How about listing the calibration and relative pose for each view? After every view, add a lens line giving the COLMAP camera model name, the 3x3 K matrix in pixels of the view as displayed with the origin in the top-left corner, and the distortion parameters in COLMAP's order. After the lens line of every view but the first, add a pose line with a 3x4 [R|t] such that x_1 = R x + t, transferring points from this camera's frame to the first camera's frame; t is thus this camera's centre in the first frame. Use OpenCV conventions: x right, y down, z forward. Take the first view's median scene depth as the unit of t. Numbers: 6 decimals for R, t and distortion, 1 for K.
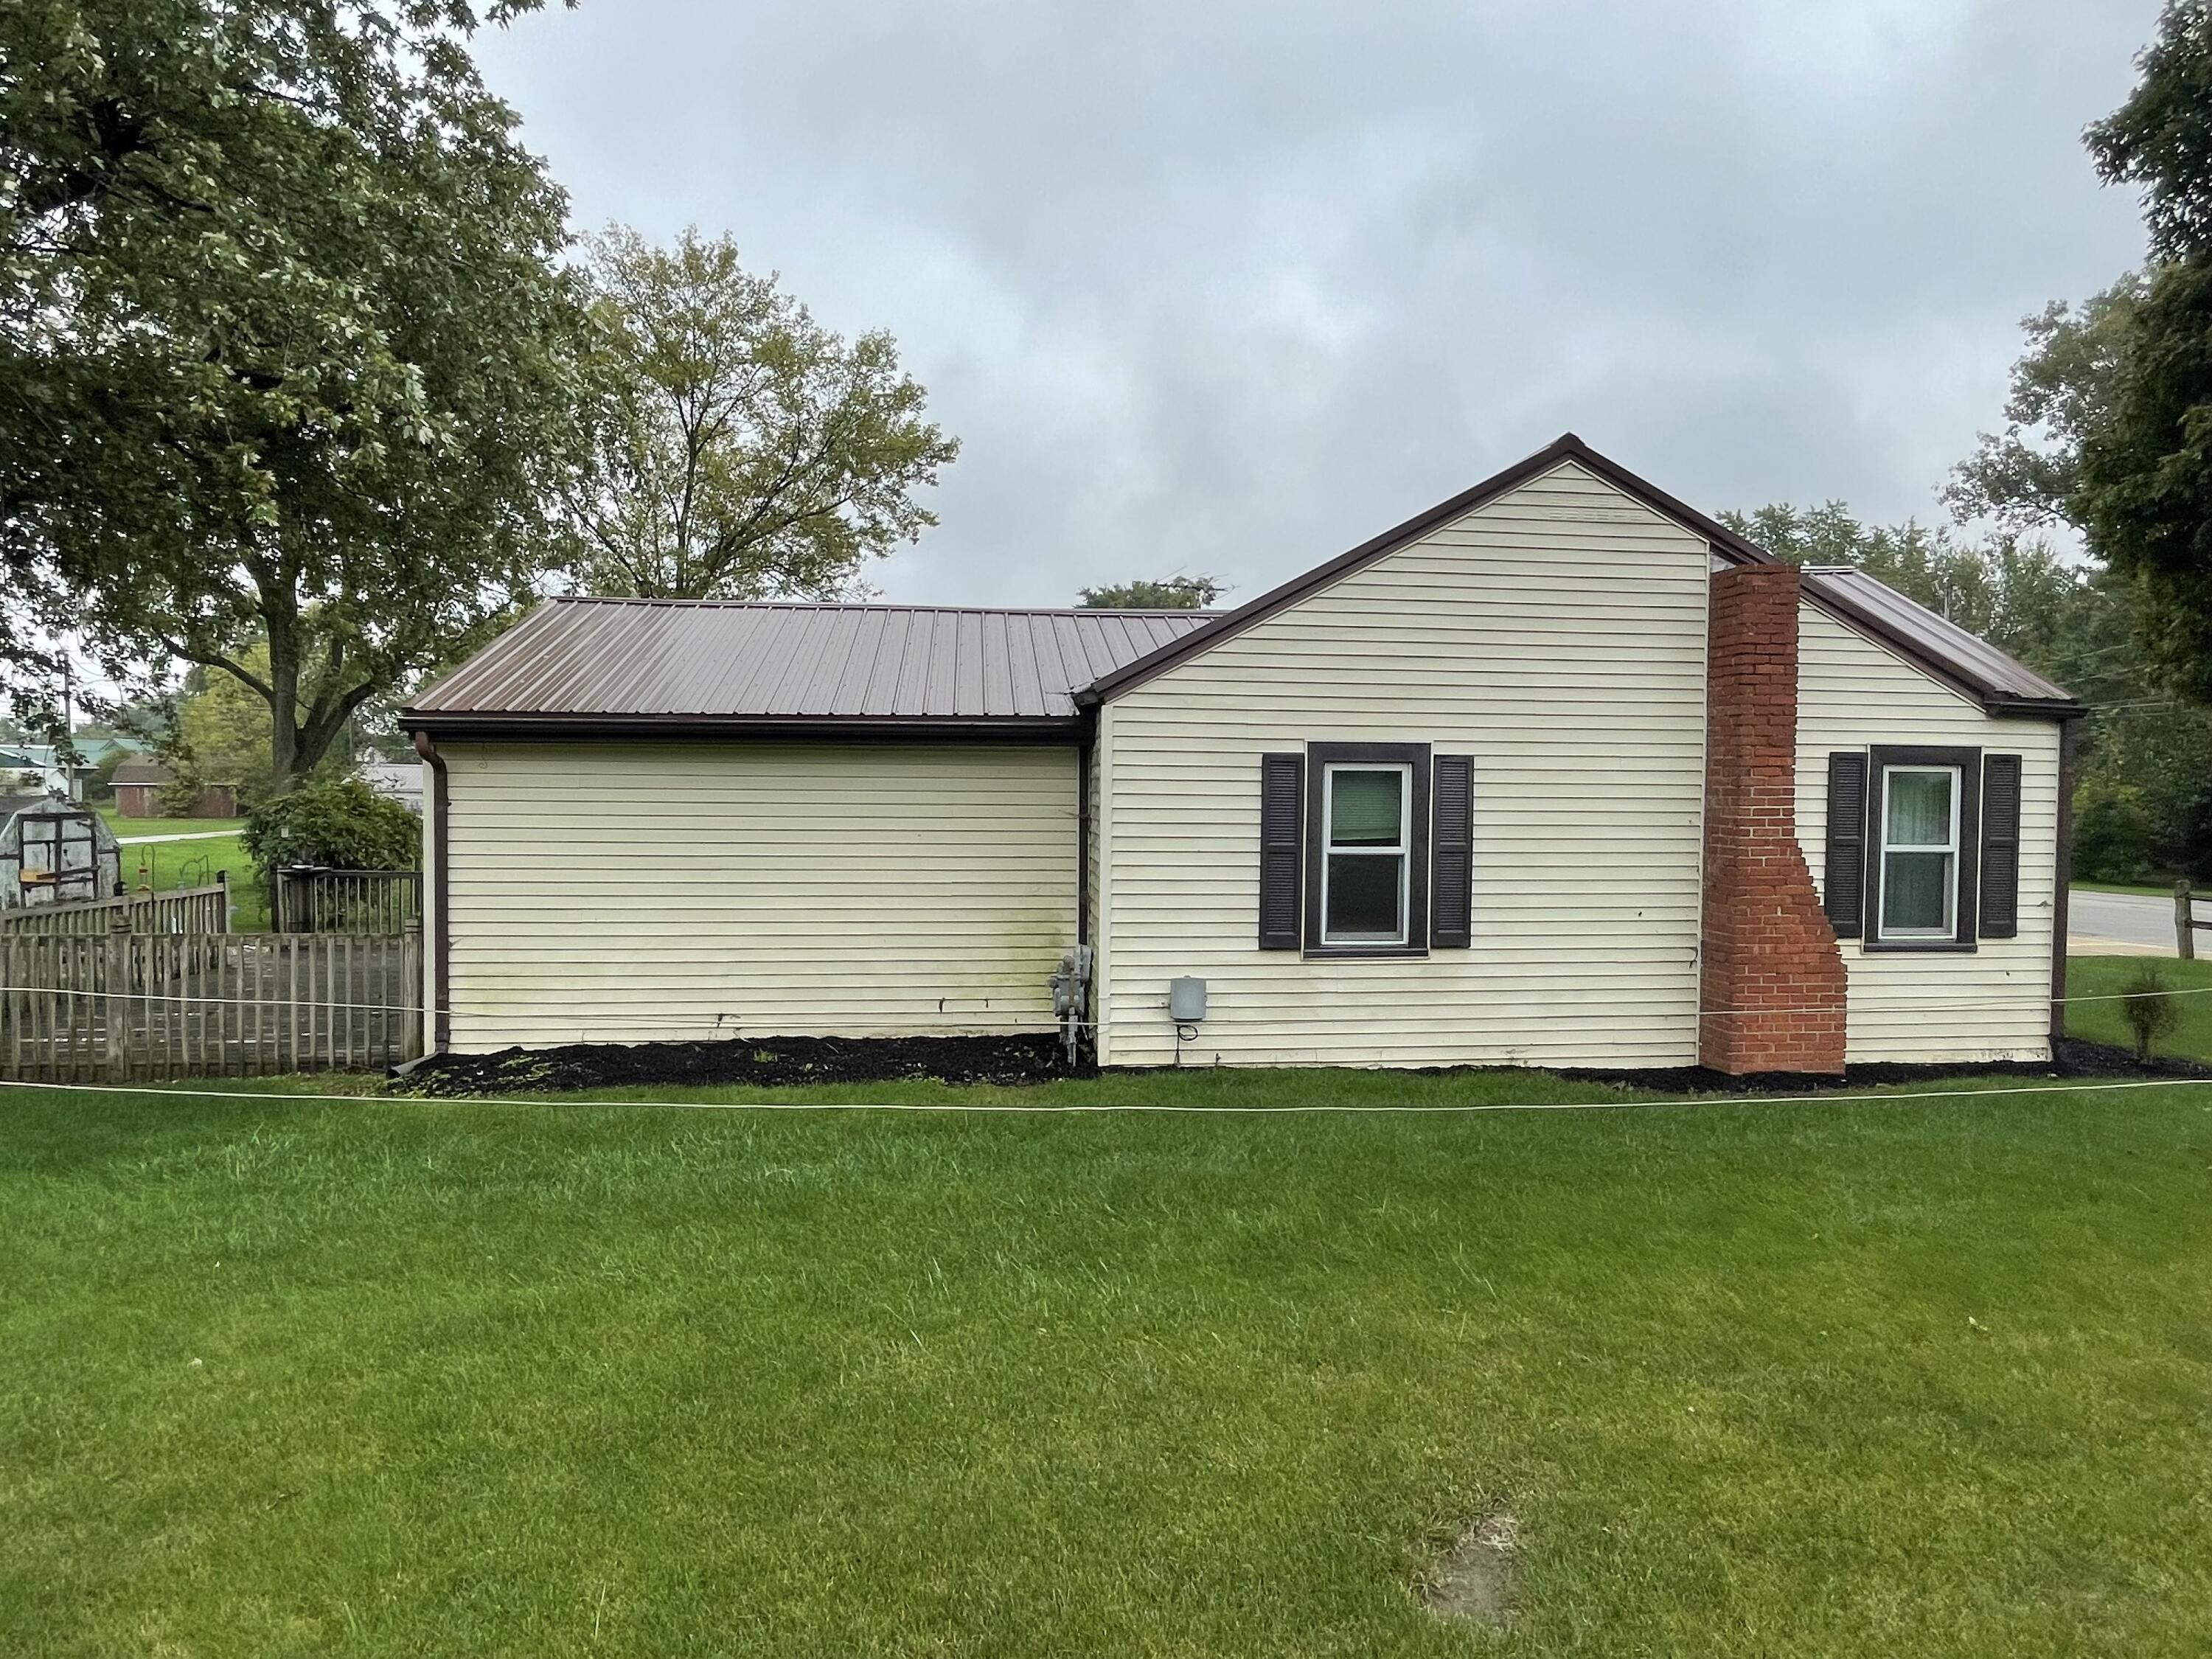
lens RADIAL K [[1304.0, 0, 1102.5], [0, 1304.0, 831.5], [0, 0, 1]] dist [-0.004013, -0.001061]
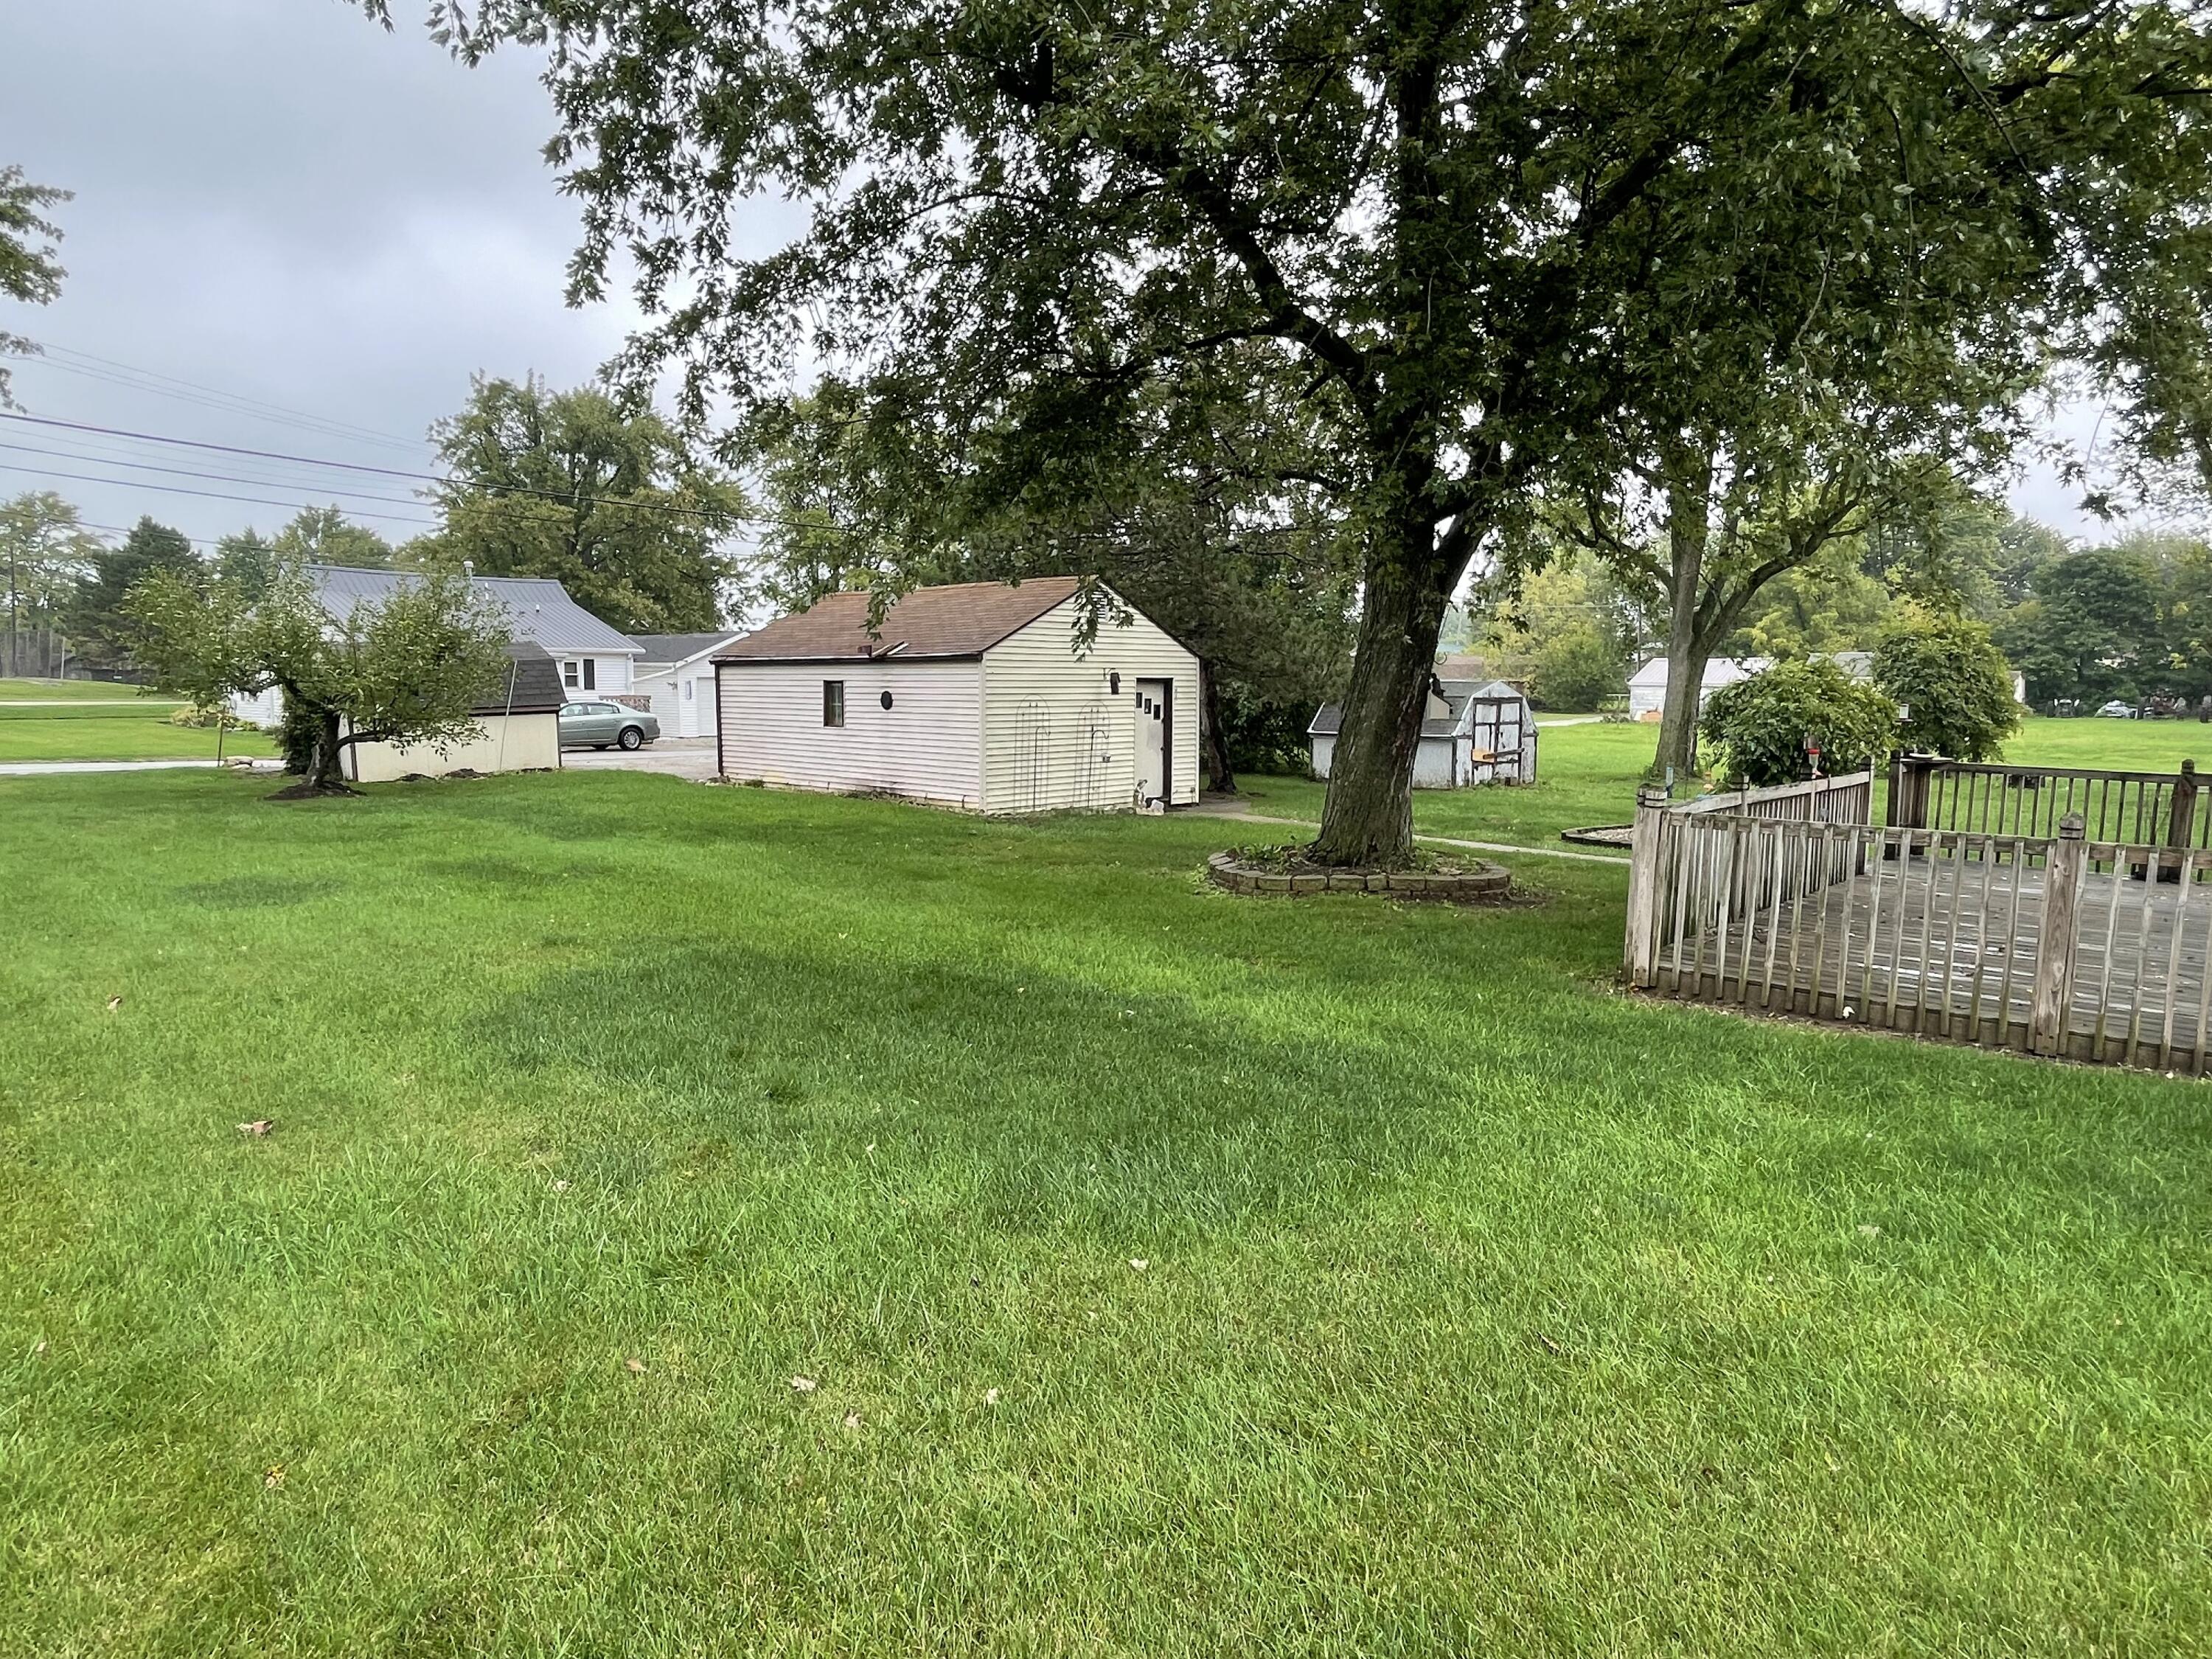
lens RADIAL K [[1304.0, 0, 1112.9], [0, 1304.0, 825.2], [0, 0, 1]] dist [-0.004013, -0.001061]
pose [[0.649930, 0.081366, -0.755626, -0.194749], [-0.027459, 0.996117, 0.083644, 0.009604], [0.759498, -0.033614, 0.649641, 0.061926]]
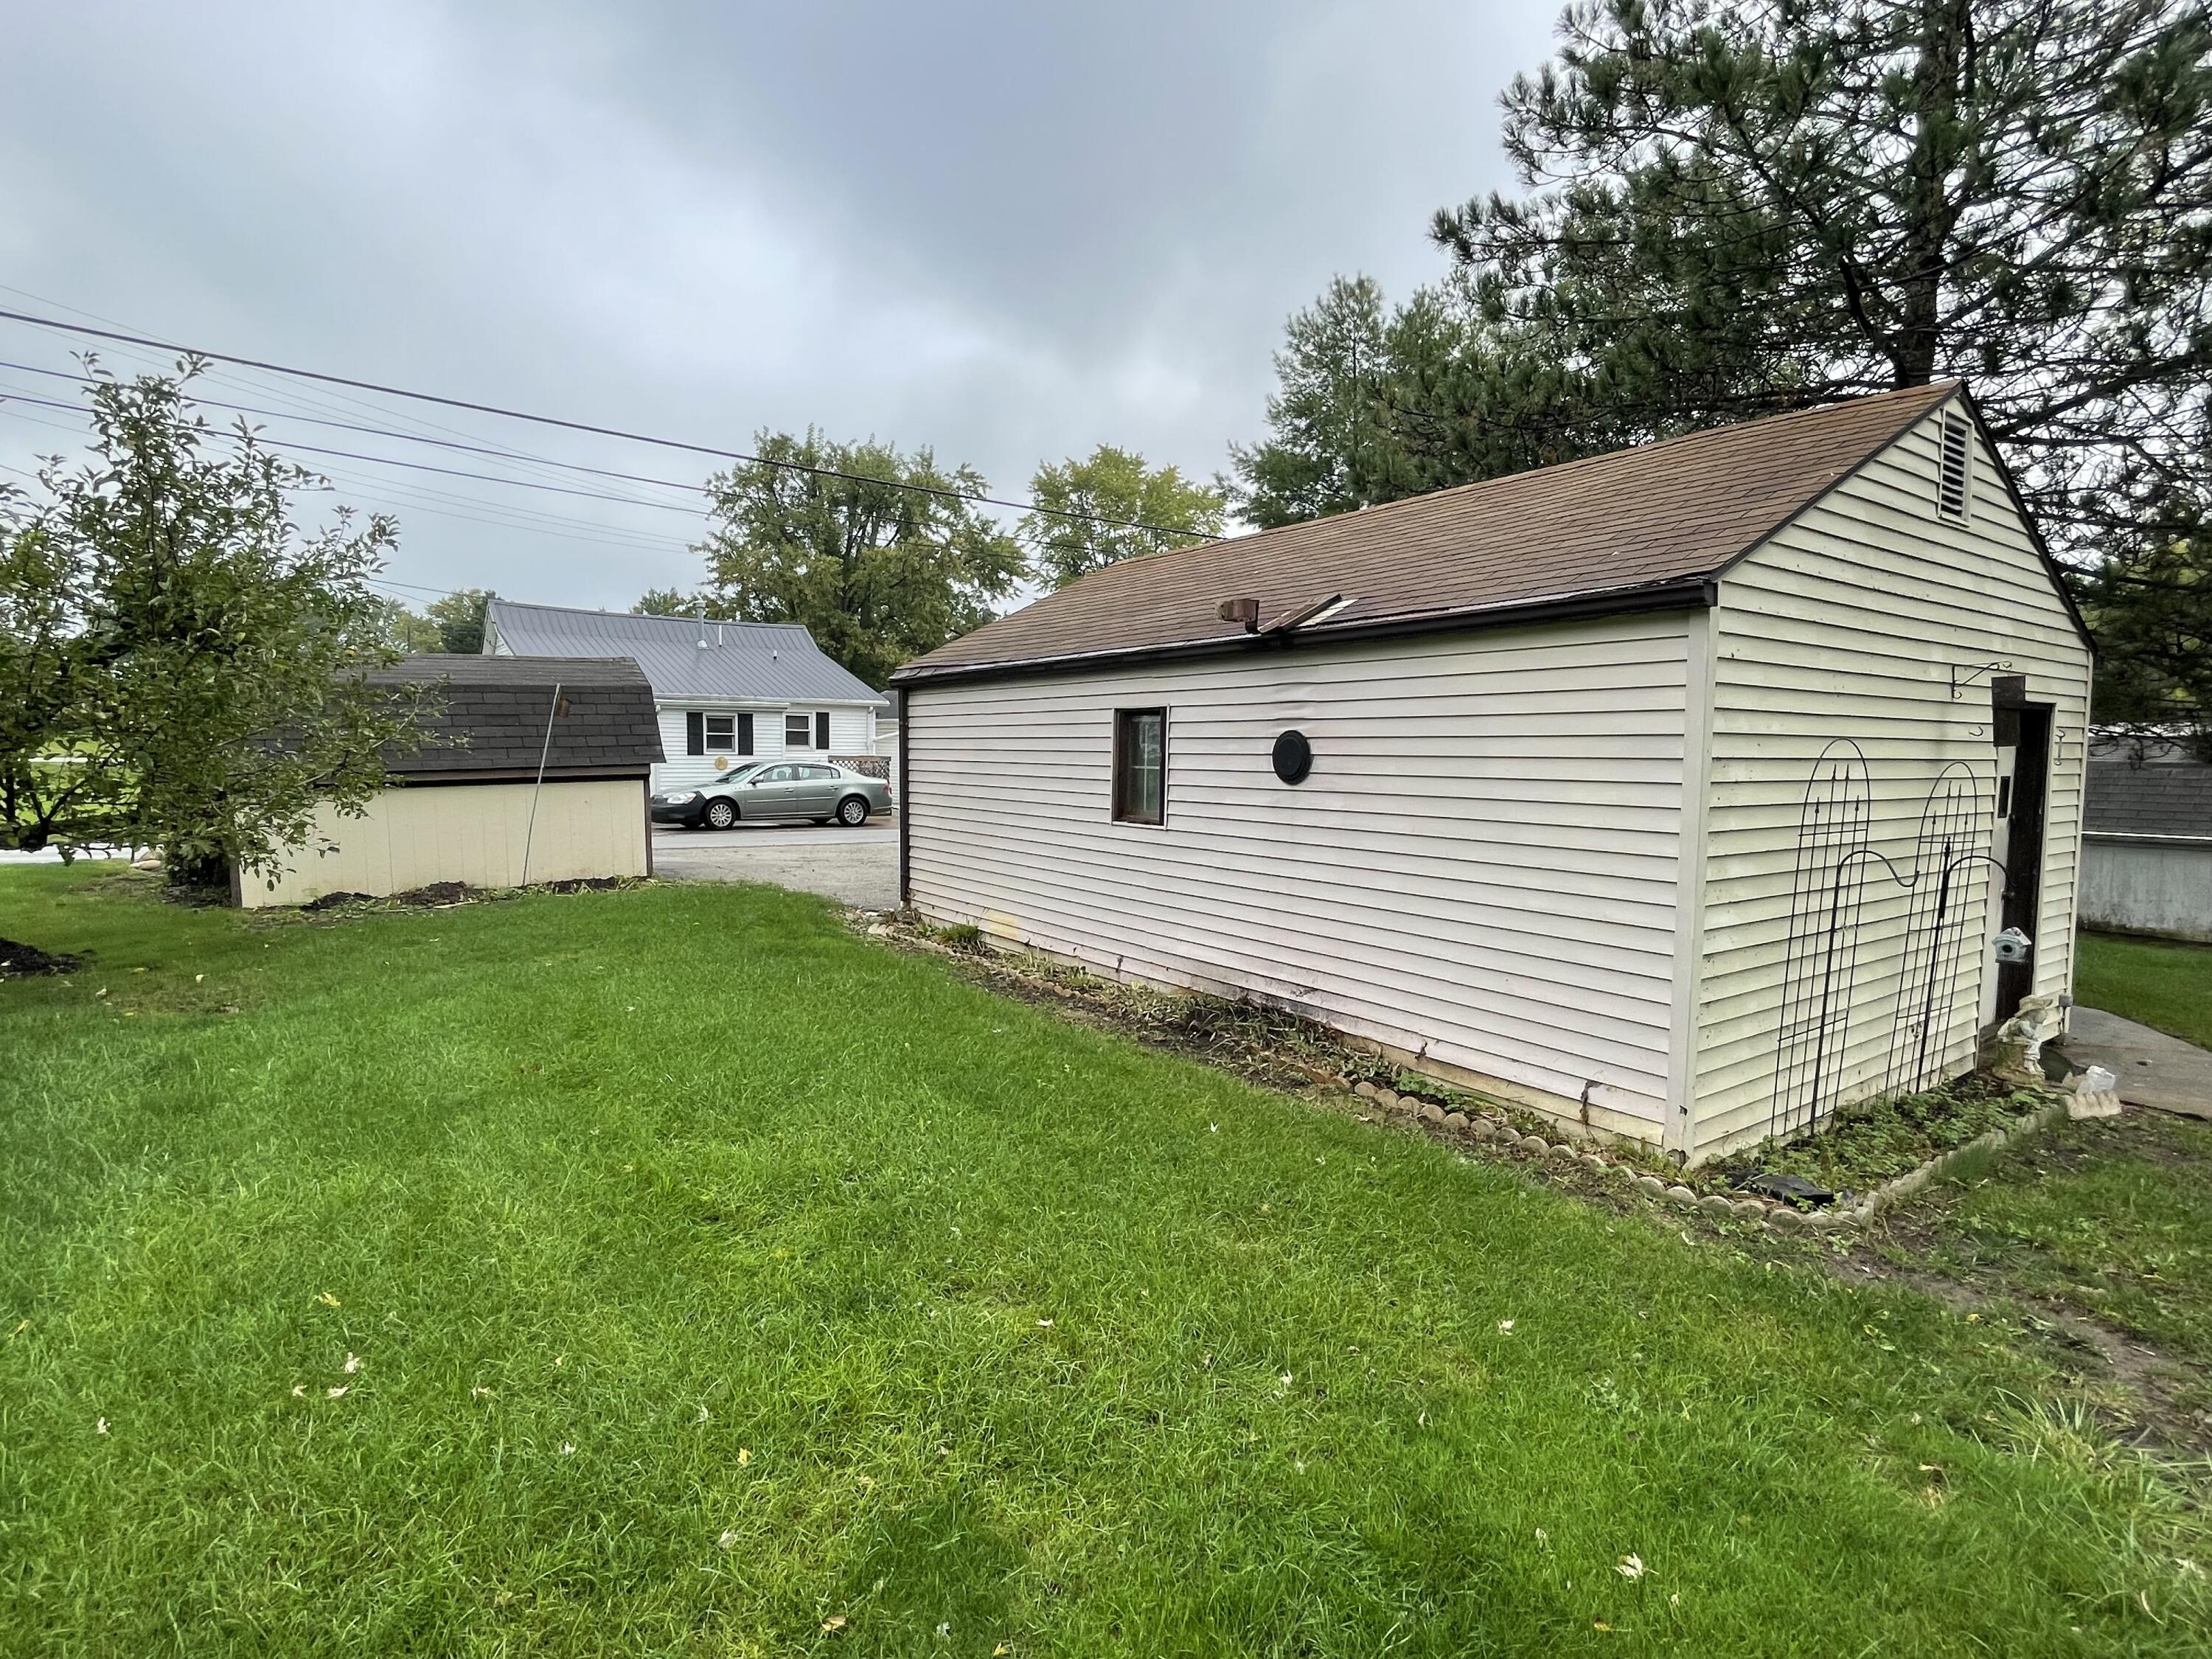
lens RADIAL K [[1096.6, 0, 1104.3], [0, 1096.6, 821.0], [0, 0, 1]] dist [-0.000679, -0.002159]
pose [[0.480847, 0.056478, -0.874984, -0.669872], [-0.038081, 0.998327, 0.043513, 0.009066], [0.875977, 0.012397, 0.482193, 0.309039]]
